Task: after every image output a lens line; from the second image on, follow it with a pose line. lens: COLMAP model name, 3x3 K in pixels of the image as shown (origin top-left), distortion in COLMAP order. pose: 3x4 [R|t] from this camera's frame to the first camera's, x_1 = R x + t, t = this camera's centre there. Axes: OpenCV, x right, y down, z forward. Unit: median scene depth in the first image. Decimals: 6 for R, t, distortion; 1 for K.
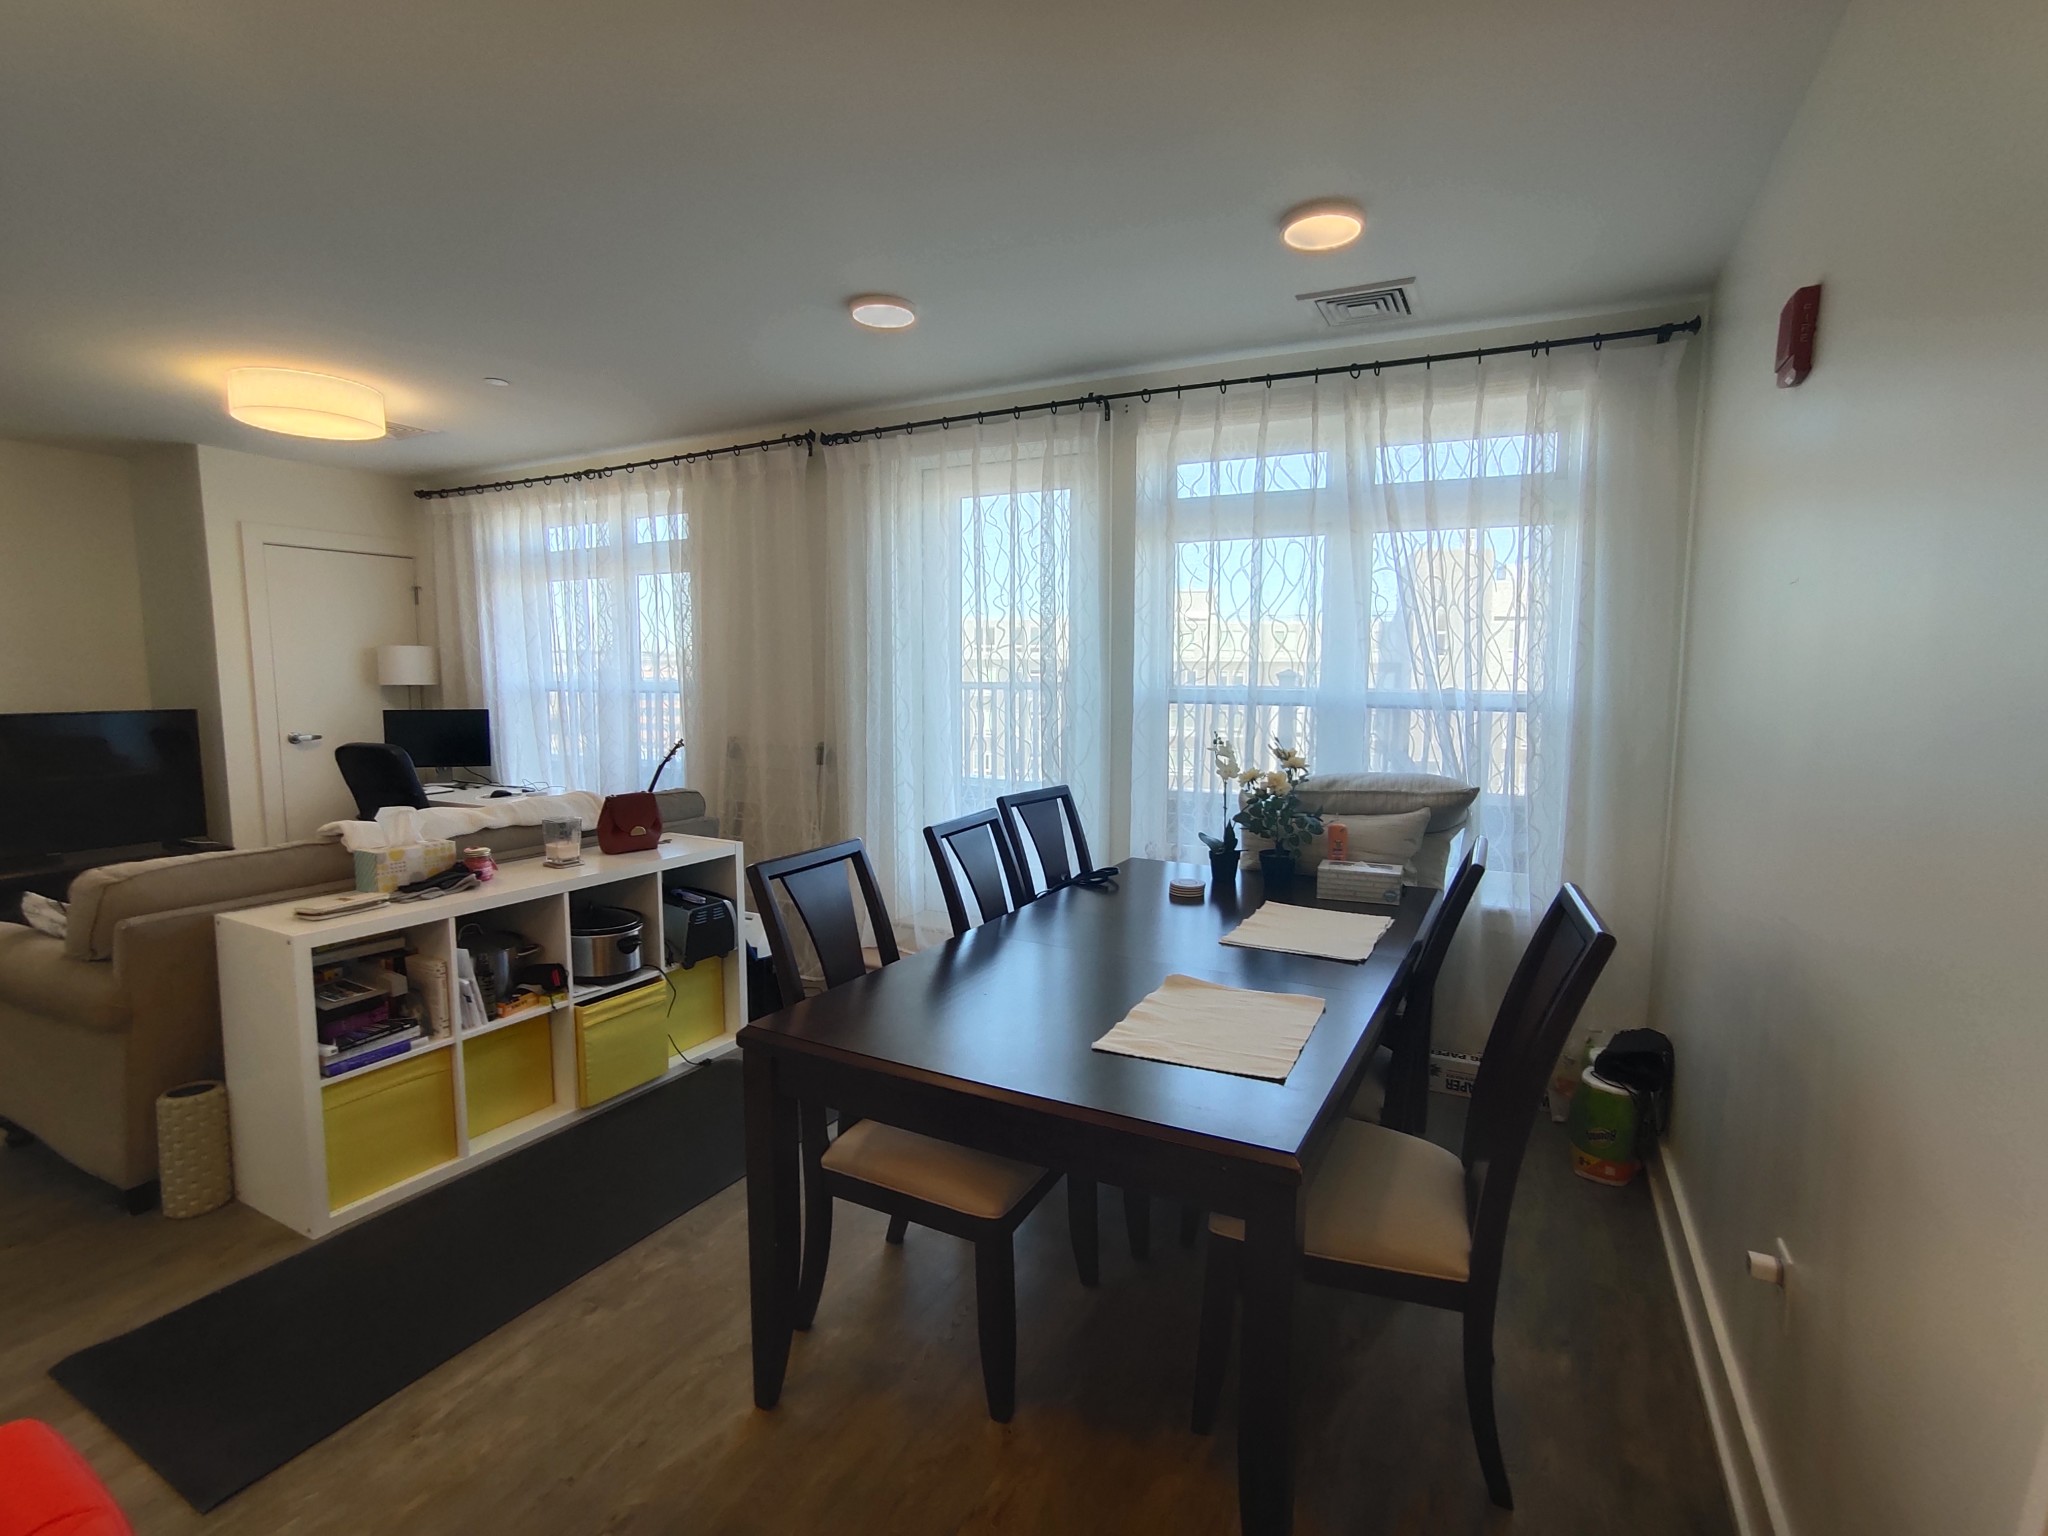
lens RADIAL K [[944.3, 0, 1016.5], [0, 944.3, 758.5], [0, 0, 1]] dist [-0.048085, 0.015162]
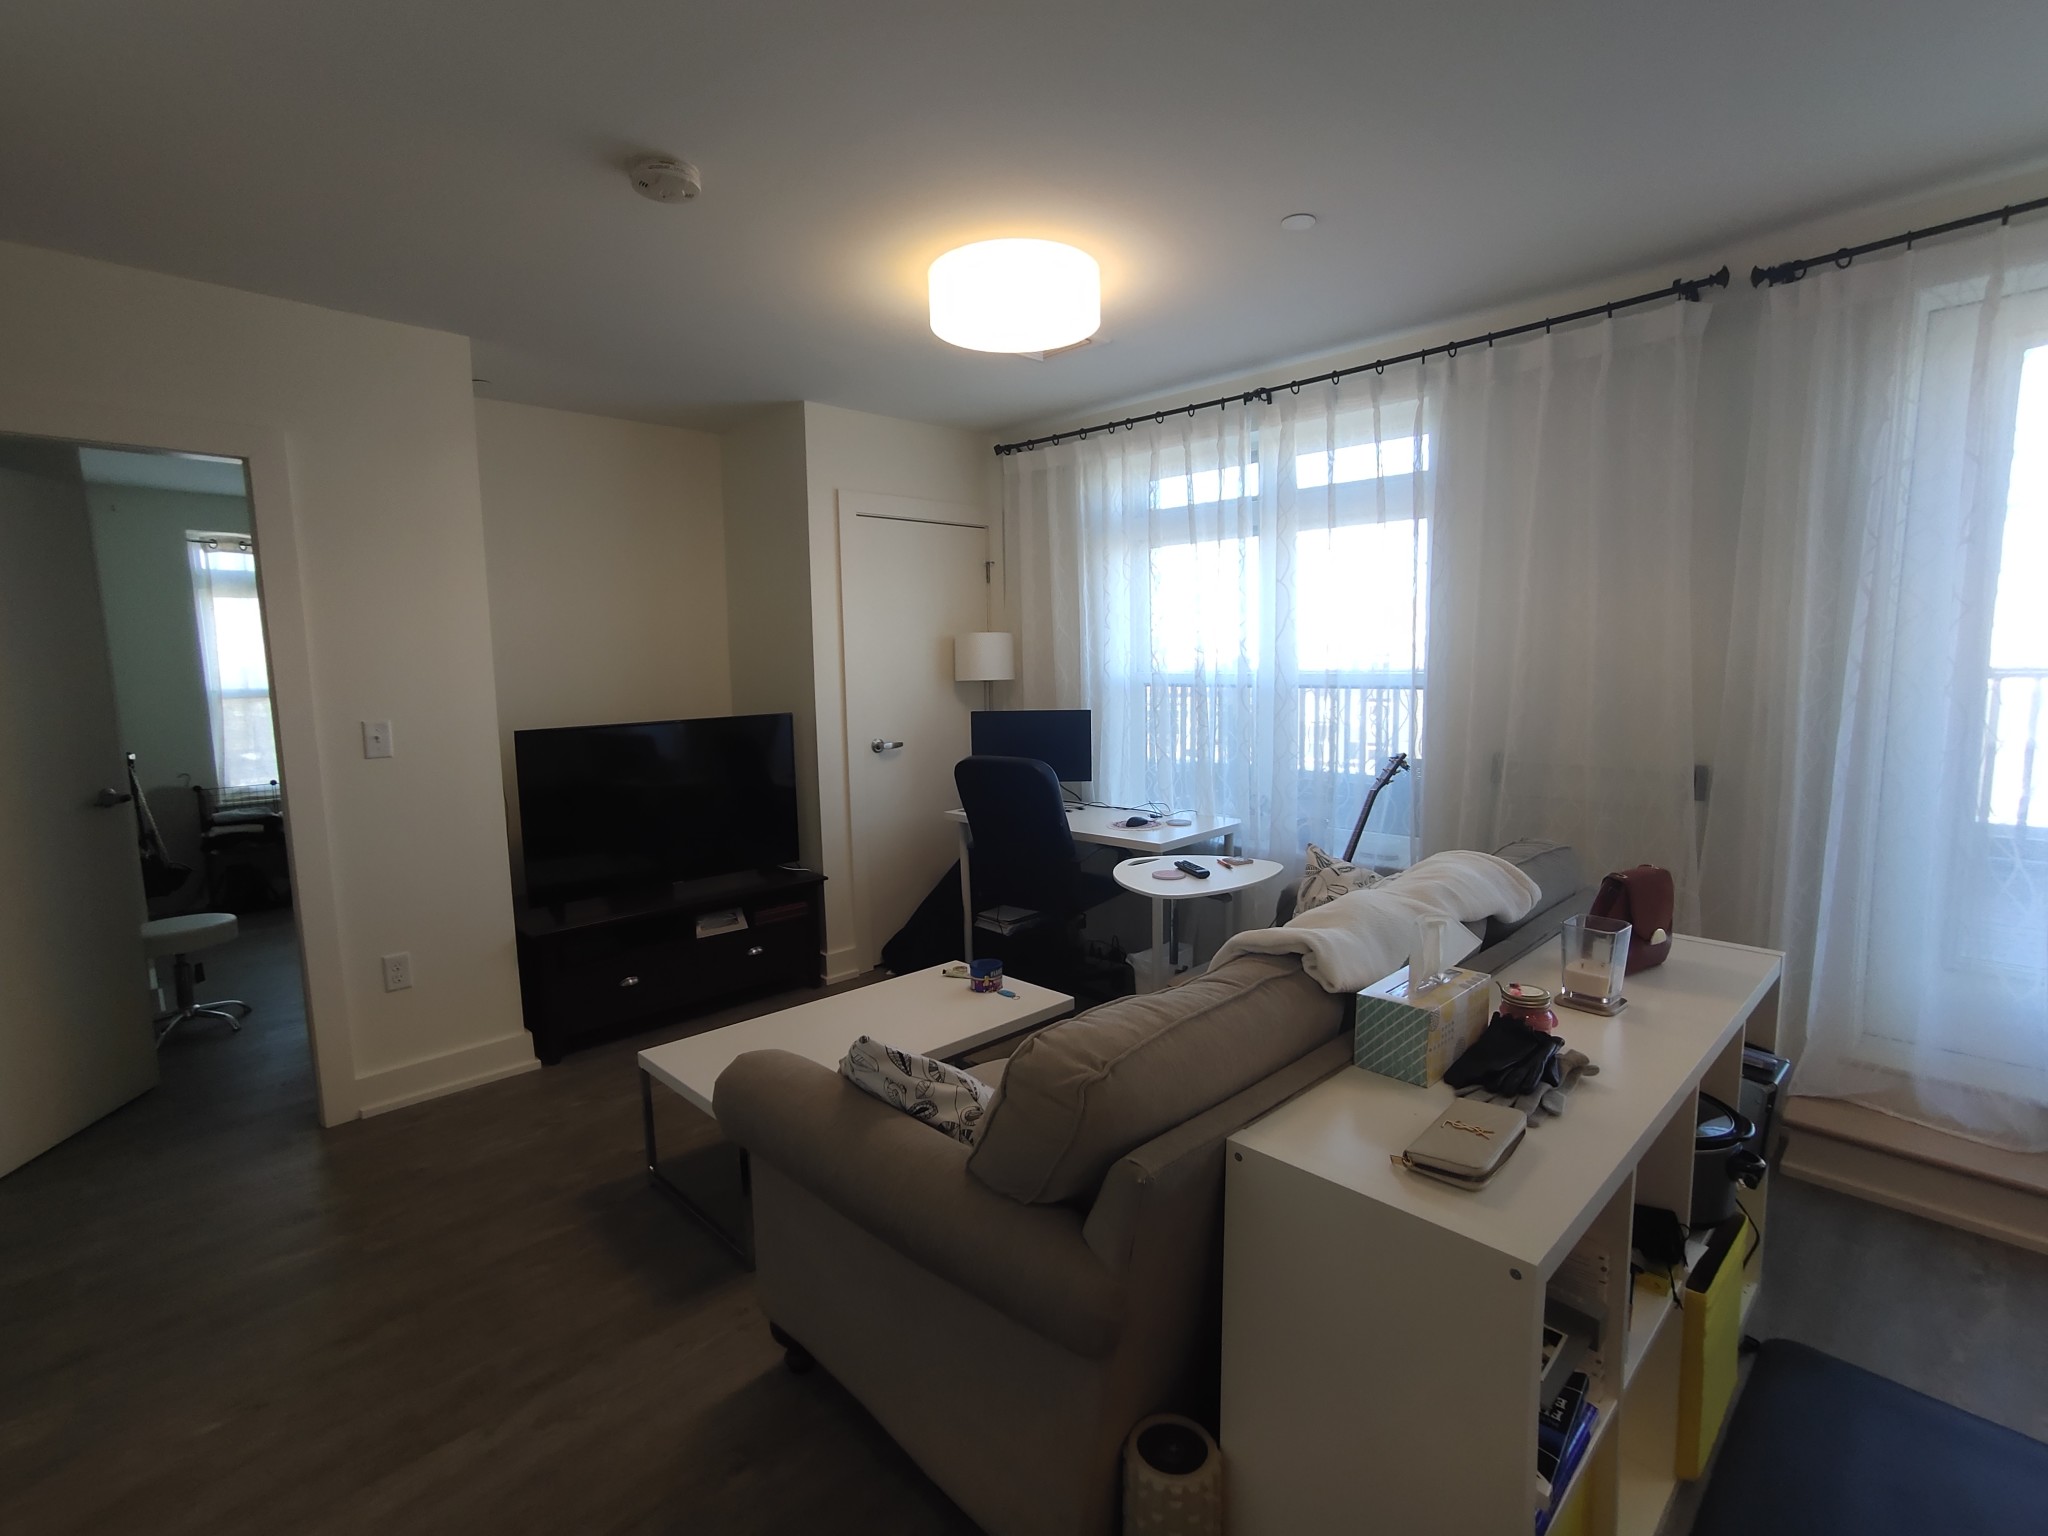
lens RADIAL K [[960.7, 0, 1027.1], [0, 960.7, 762.3], [0, 0, 1]] dist [-0.049024, 0.039447]
pose [[0.950751, 0.012603, -0.309698, -0.458472], [-0.007131, 0.999798, 0.018797, -0.029767], [0.309873, -0.015663, 0.950649, 0.250654]]
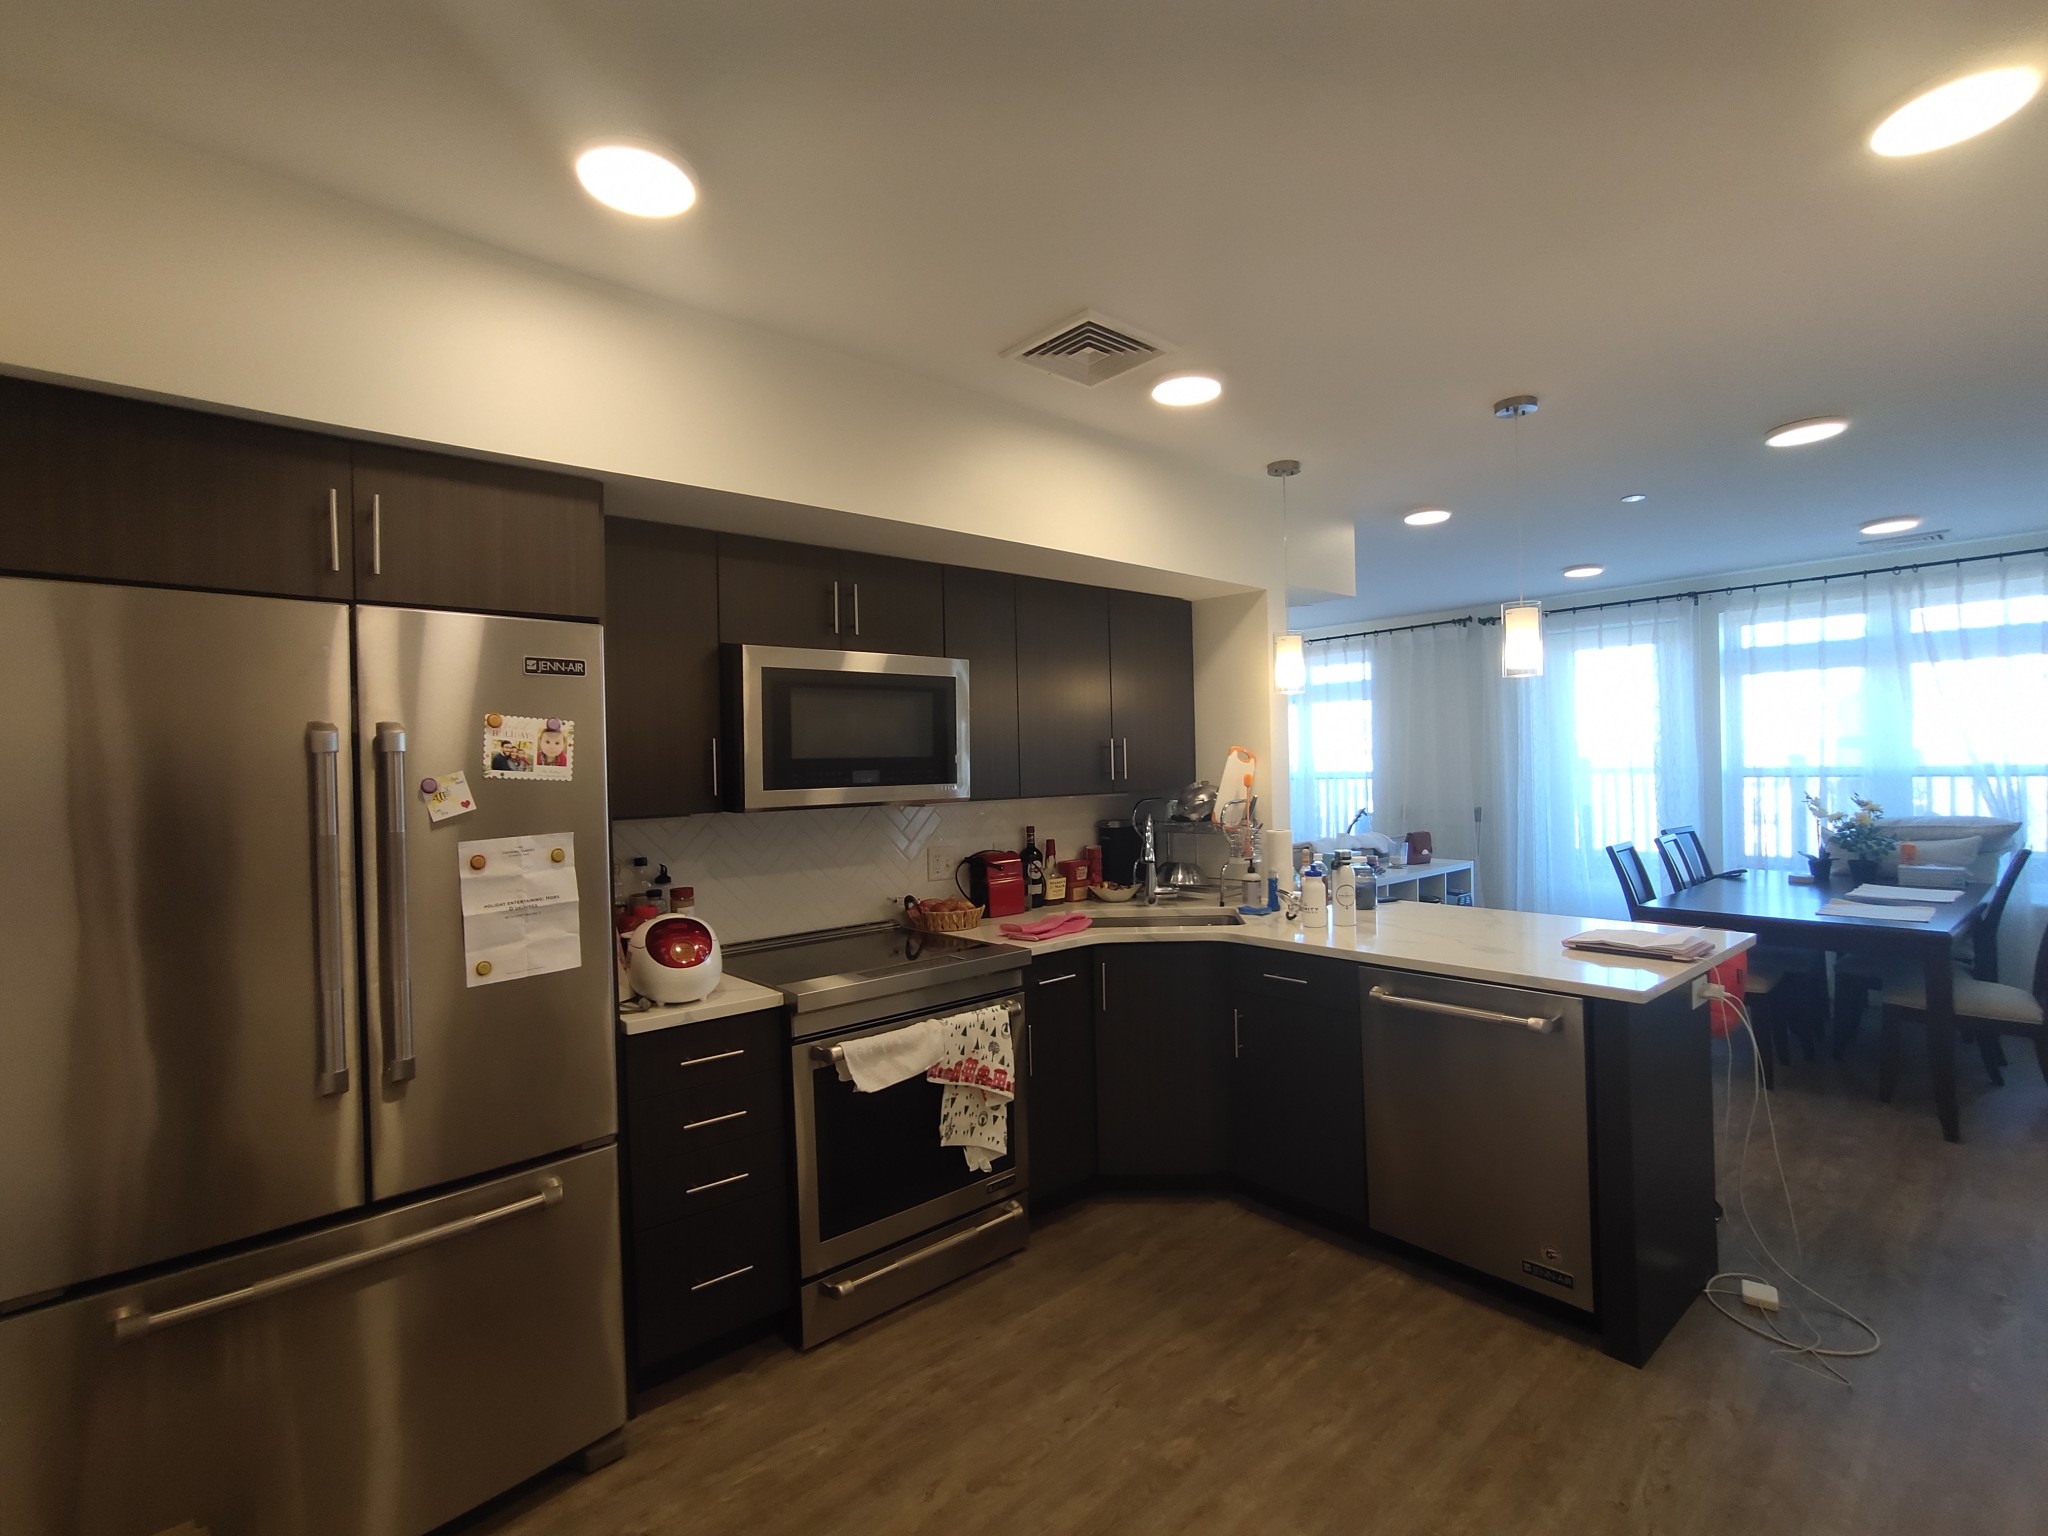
lens RADIAL K [[960.7, 0, 1027.1], [0, 960.7, 762.3], [0, 0, 1]] dist [-0.049024, 0.039447]
pose [[0.936224, -0.028315, -0.350260, -0.365374], [-0.004448, 0.995714, -0.092382, 0.059798], [0.351375, 0.088048, 0.932086, -0.785563]]
